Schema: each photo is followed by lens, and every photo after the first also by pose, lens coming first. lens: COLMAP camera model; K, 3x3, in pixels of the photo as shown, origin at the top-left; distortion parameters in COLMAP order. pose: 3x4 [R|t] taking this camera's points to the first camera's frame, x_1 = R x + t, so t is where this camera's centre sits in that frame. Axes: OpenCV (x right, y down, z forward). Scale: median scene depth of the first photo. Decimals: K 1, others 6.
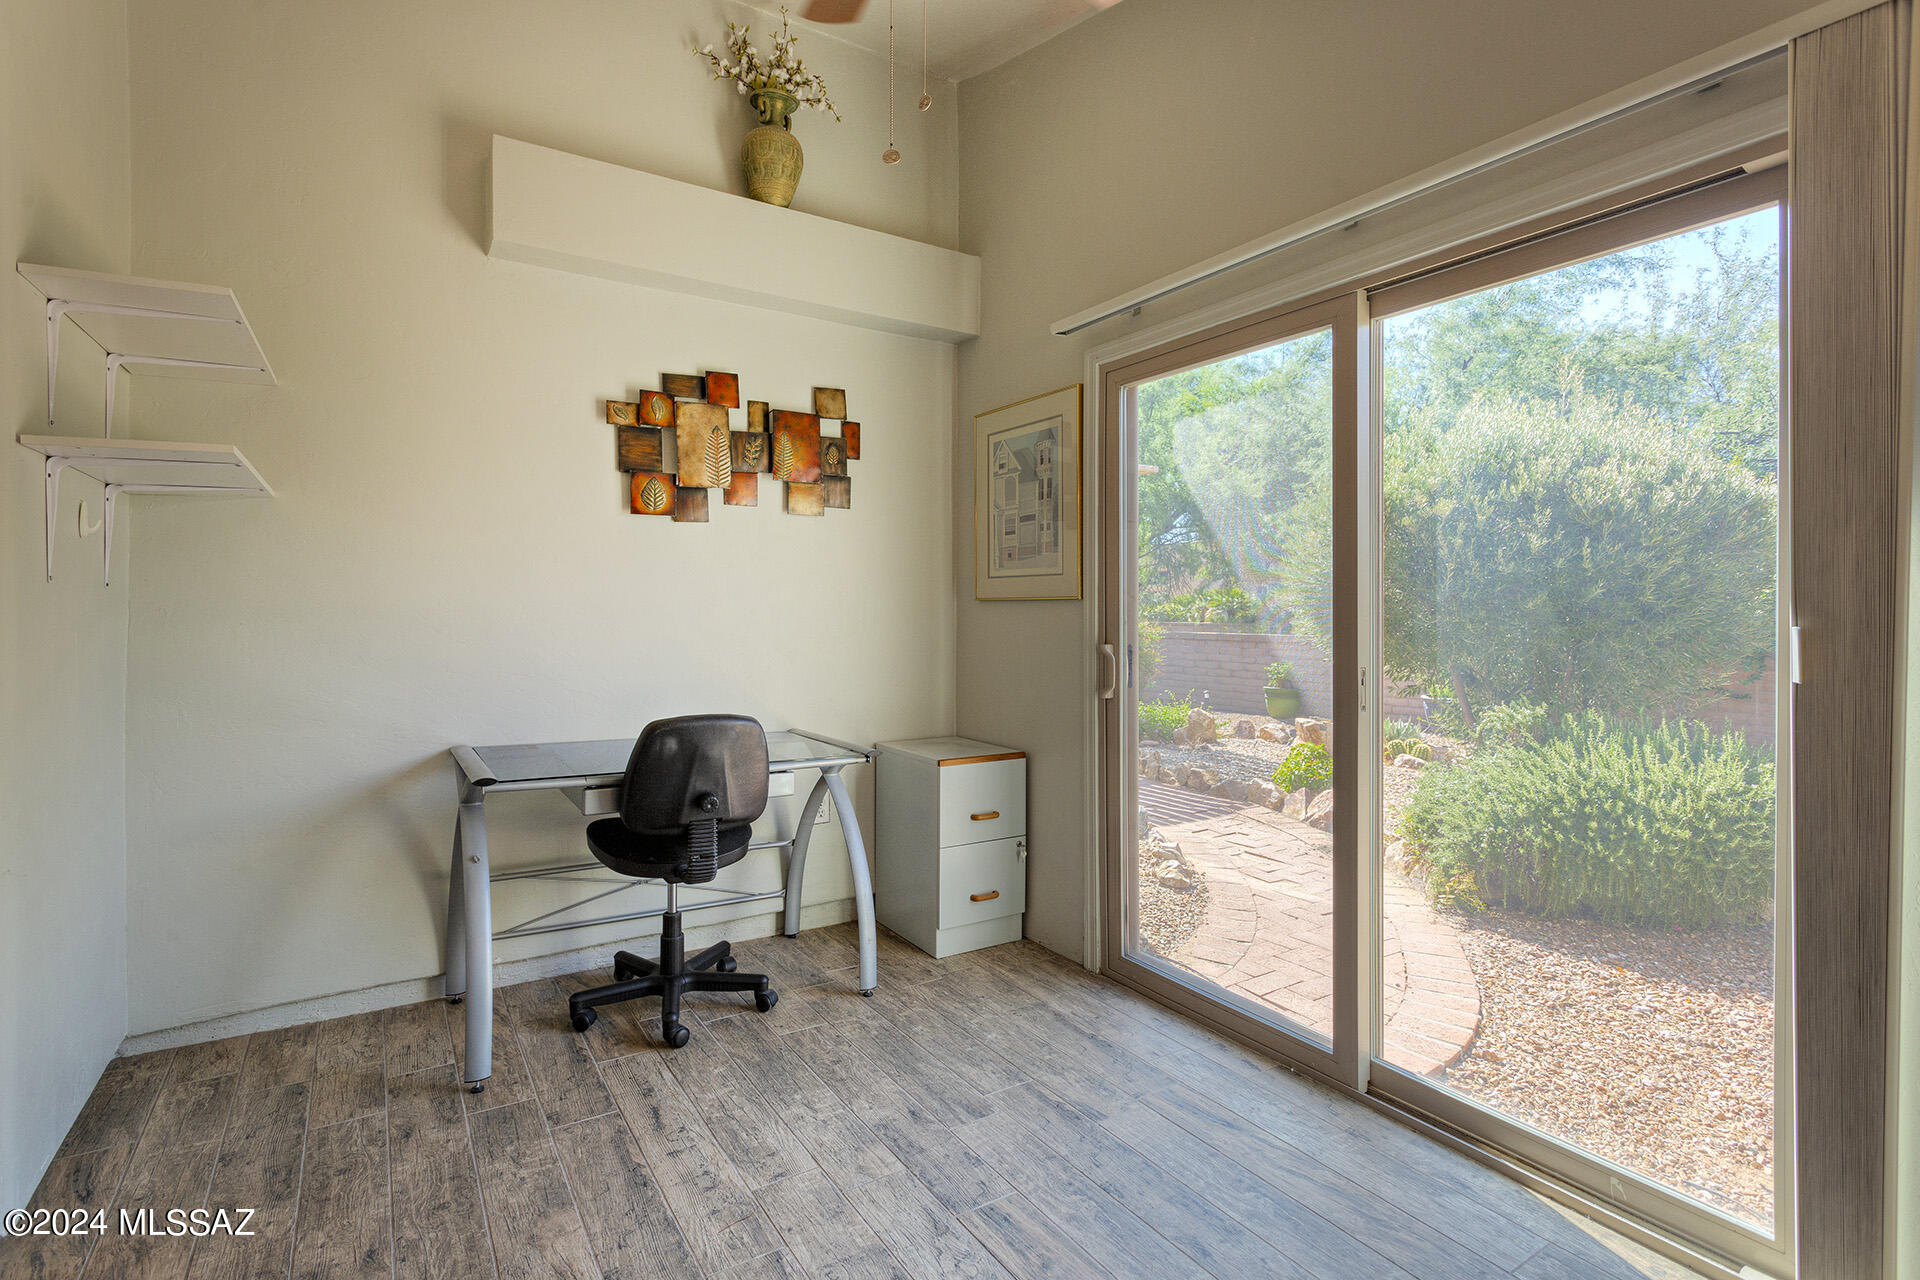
lens RADIAL K [[899.4, 0, 921.2], [0, 899.4, 600.6], [0, 0, 1]] dist [0.000060, 0.000140]
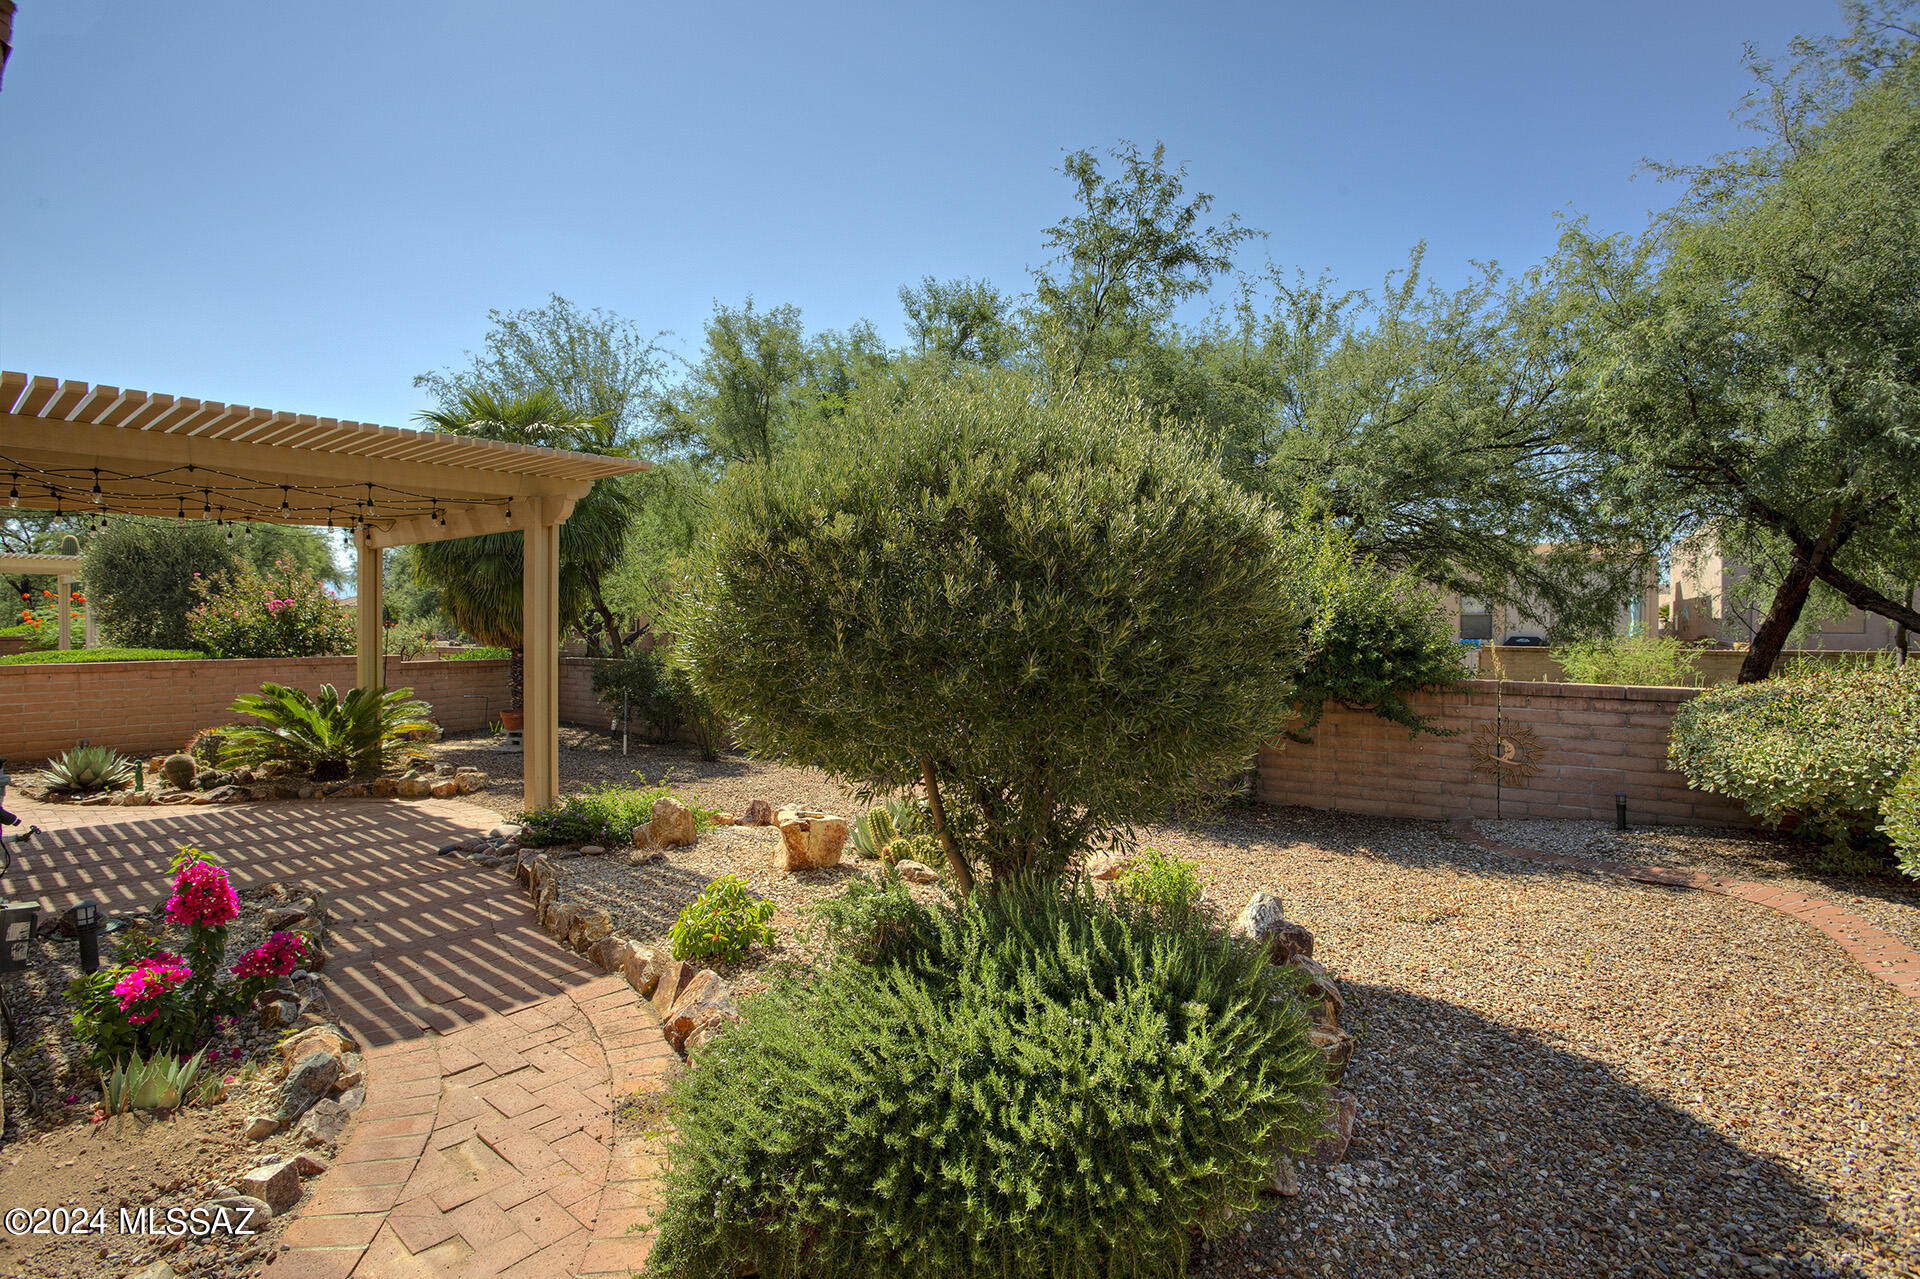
lens RADIAL K [[944.8, 0, 915.5], [0, 944.8, 631.4], [0, 0, 1]] dist [0.001539, 0.001177]
pose [[0.952587, -0.001637, 0.304263, 0.461979], [-0.004074, 0.999827, 0.018133, -0.046747], [-0.304241, -0.018513, 0.952415, 0.386002]]
